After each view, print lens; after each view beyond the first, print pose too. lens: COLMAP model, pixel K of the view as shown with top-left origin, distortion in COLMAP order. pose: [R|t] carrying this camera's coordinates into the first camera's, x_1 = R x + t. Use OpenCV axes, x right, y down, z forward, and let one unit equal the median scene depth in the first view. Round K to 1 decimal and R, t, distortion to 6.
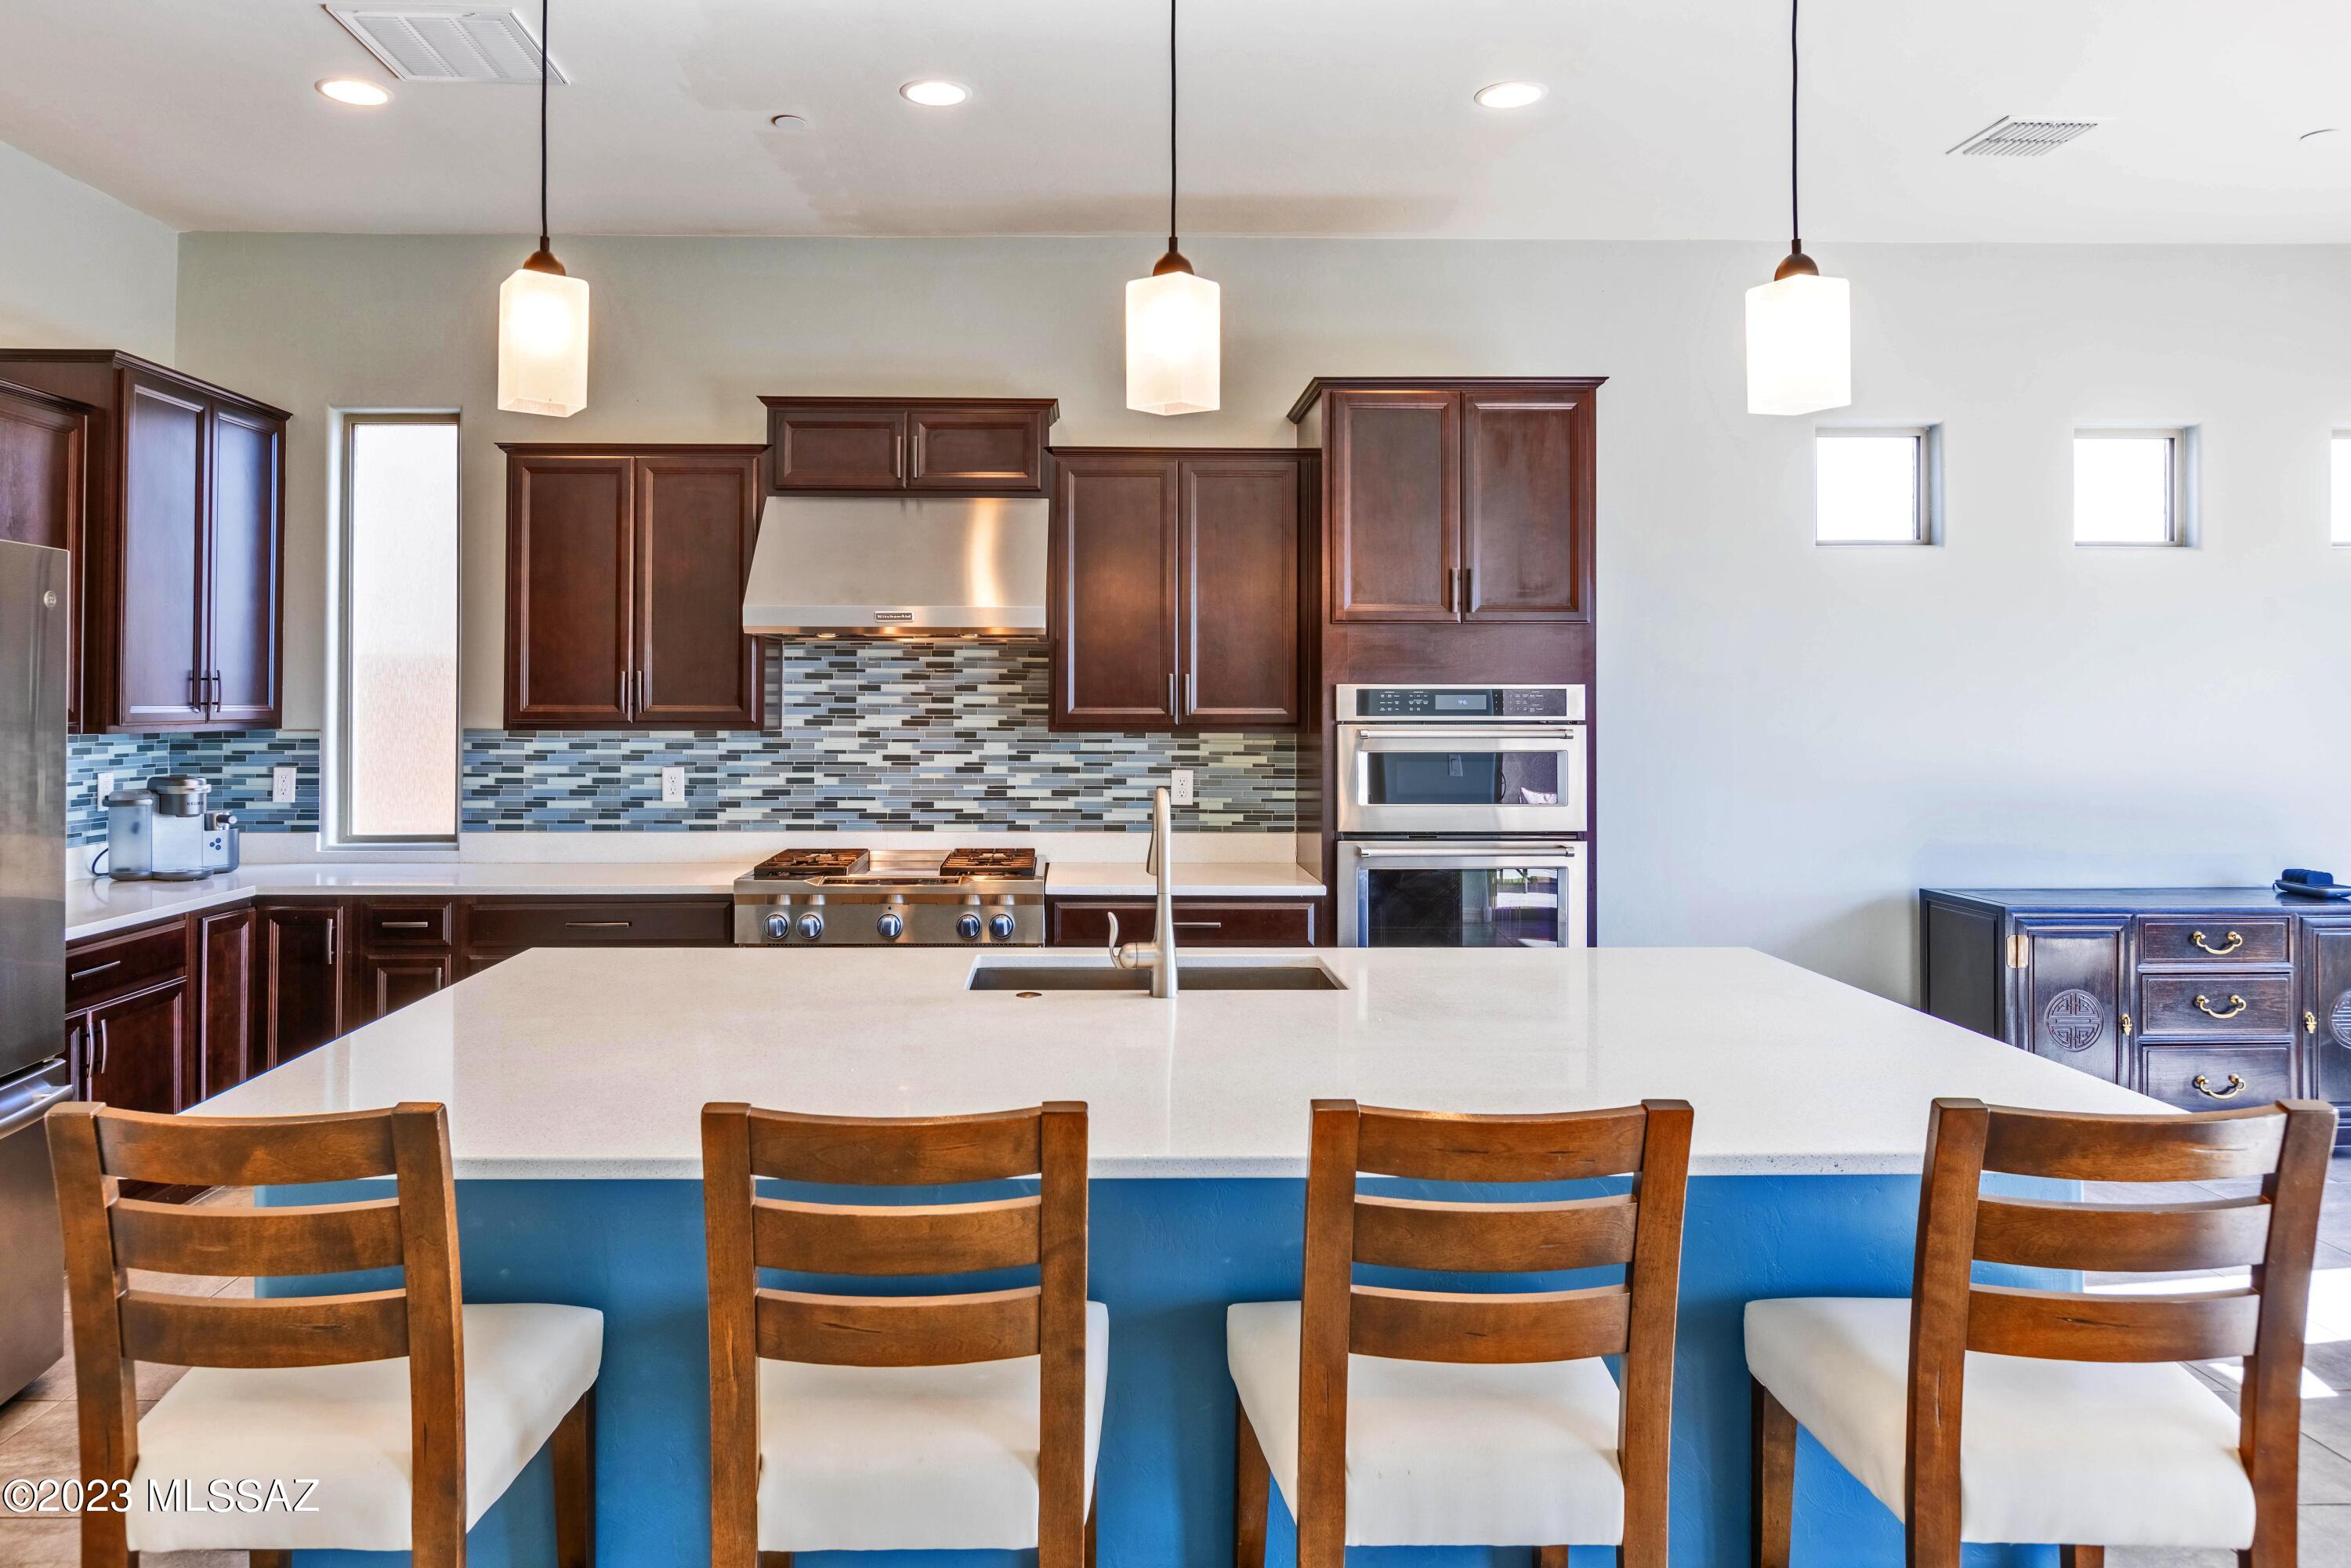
lens RADIAL K [[1535.5, 0, 1098.9], [0, 1535.5, 681.8], [0, 0, 1]] dist [0.012120, 0.000638]
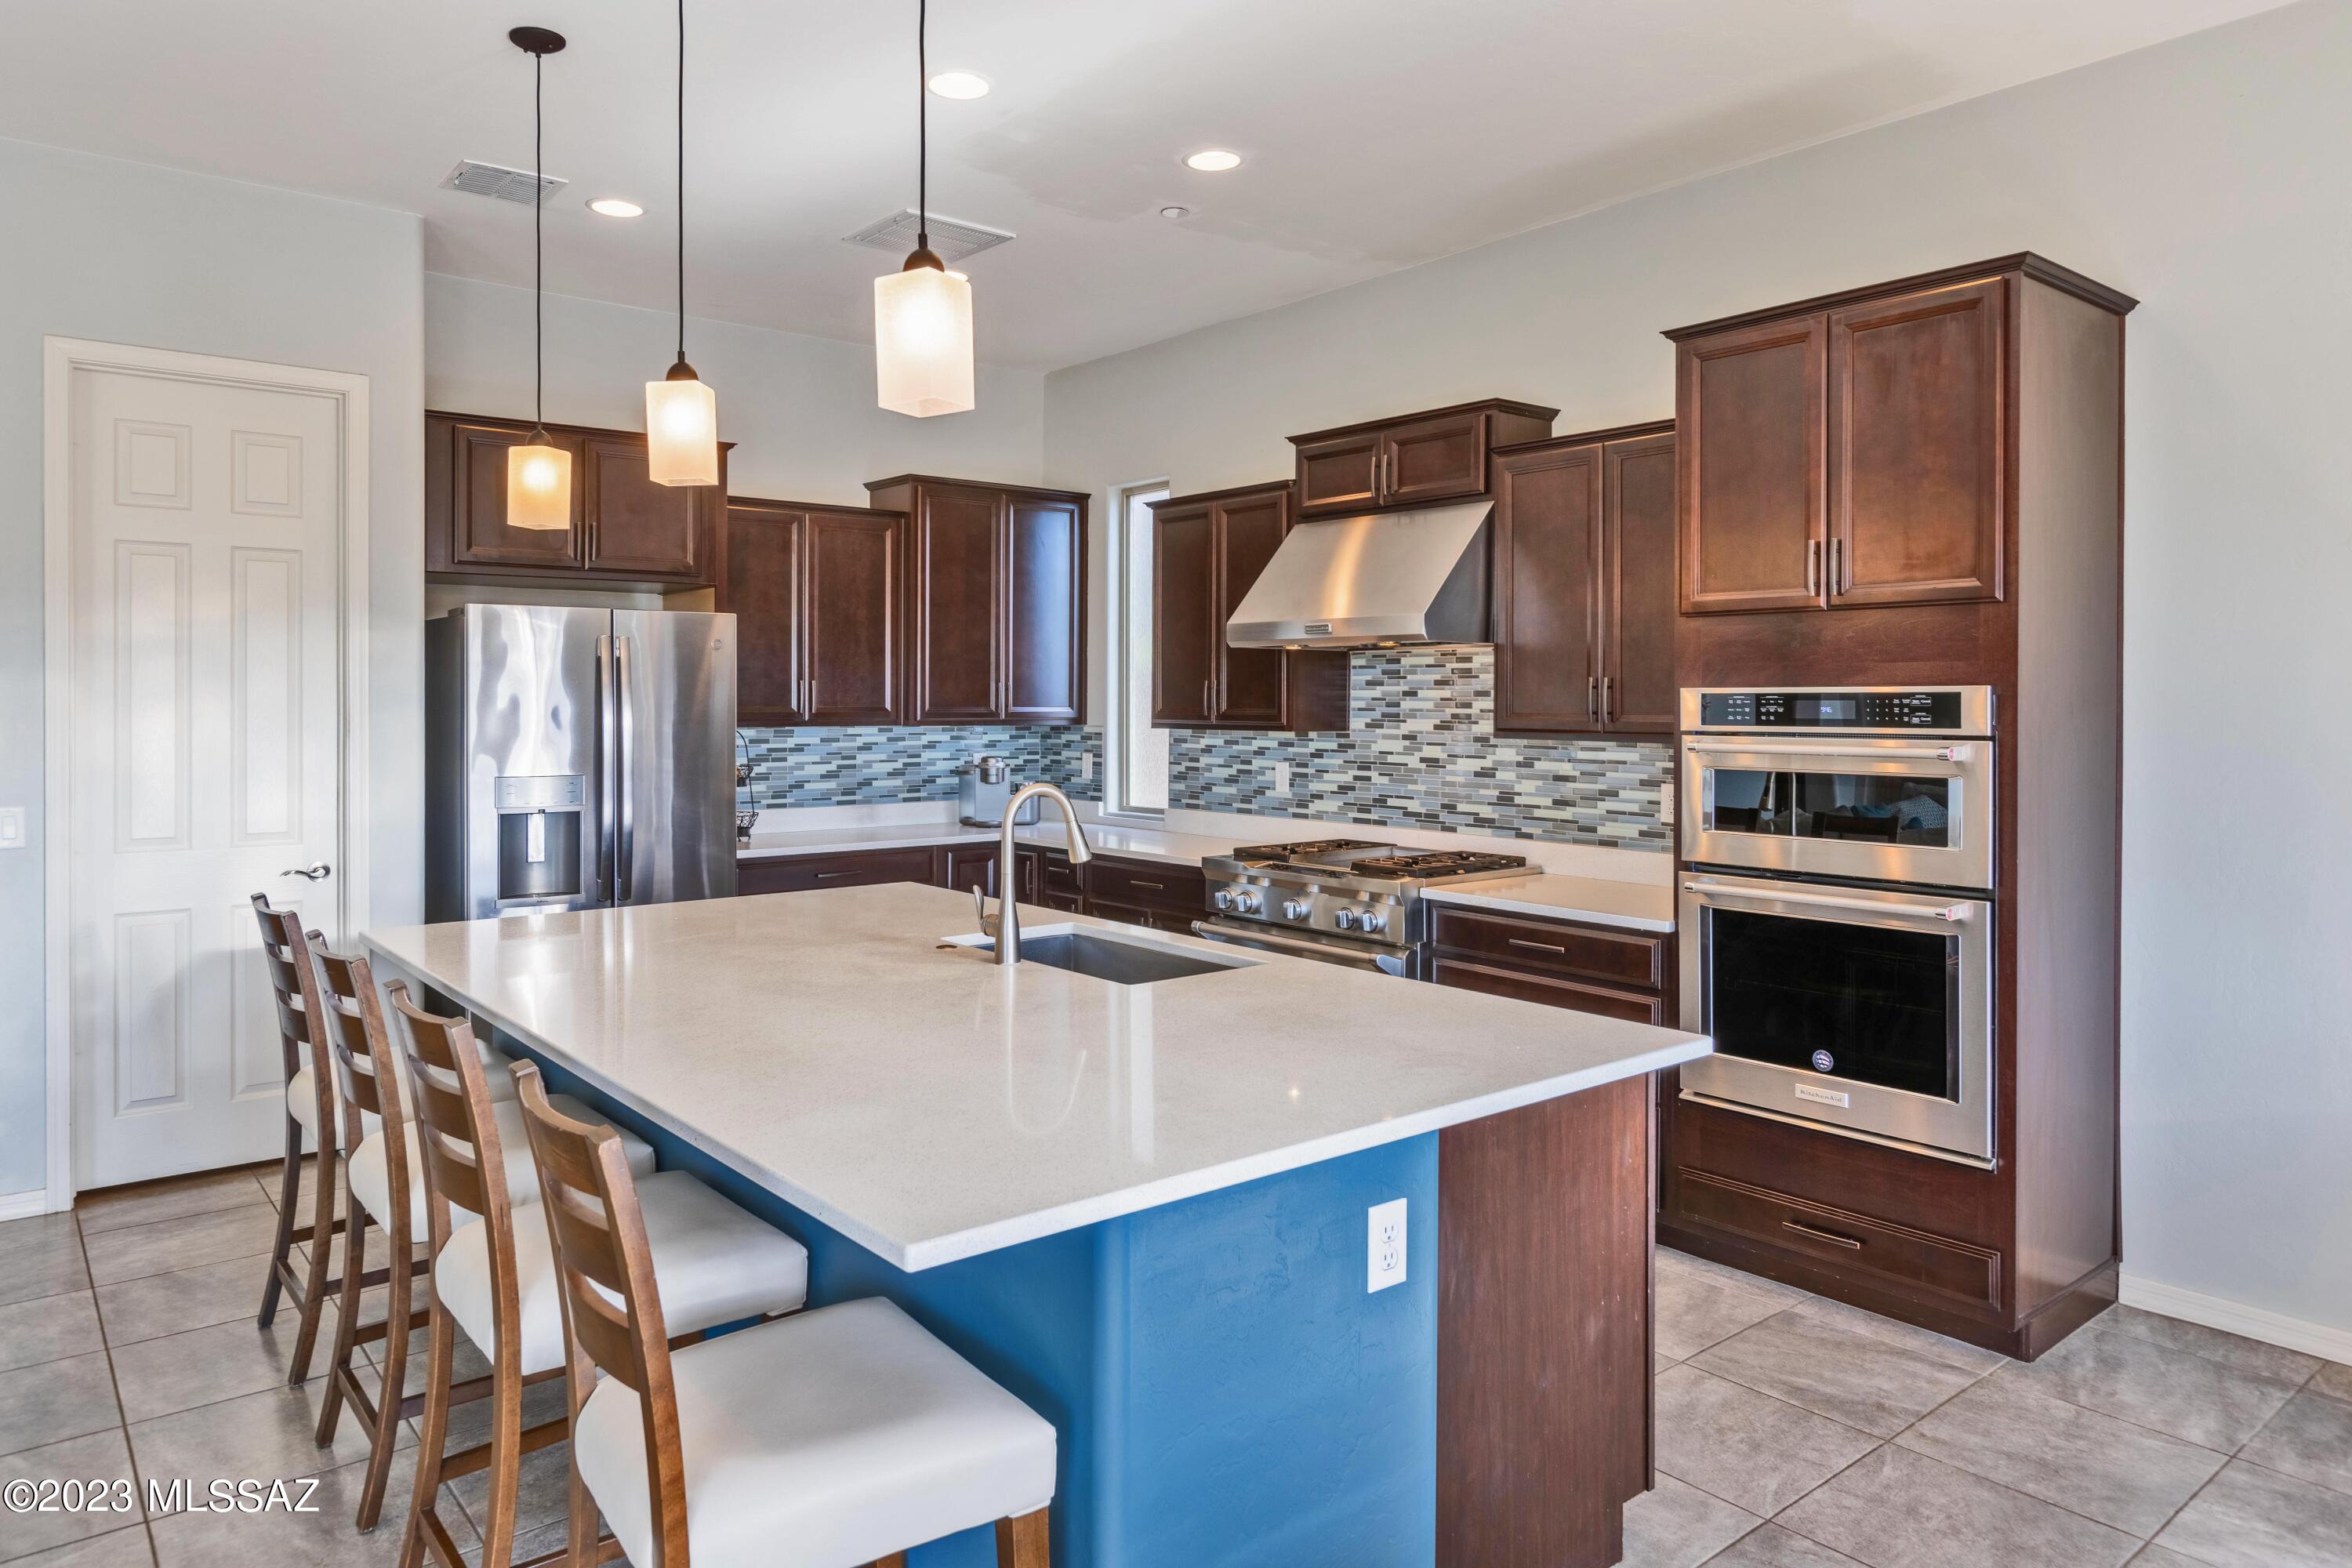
lens RADIAL K [[1490.7, 0, 1181.2], [0, 1490.7, 703.3], [0, 0, 1]] dist [0.001467, -0.001334]
pose [[0.620410, 0.001397, -0.784276, 0.560744], [0.008809, 0.999923, 0.008750, 0.000292], [0.784228, -0.012338, 0.620350, 0.238254]]
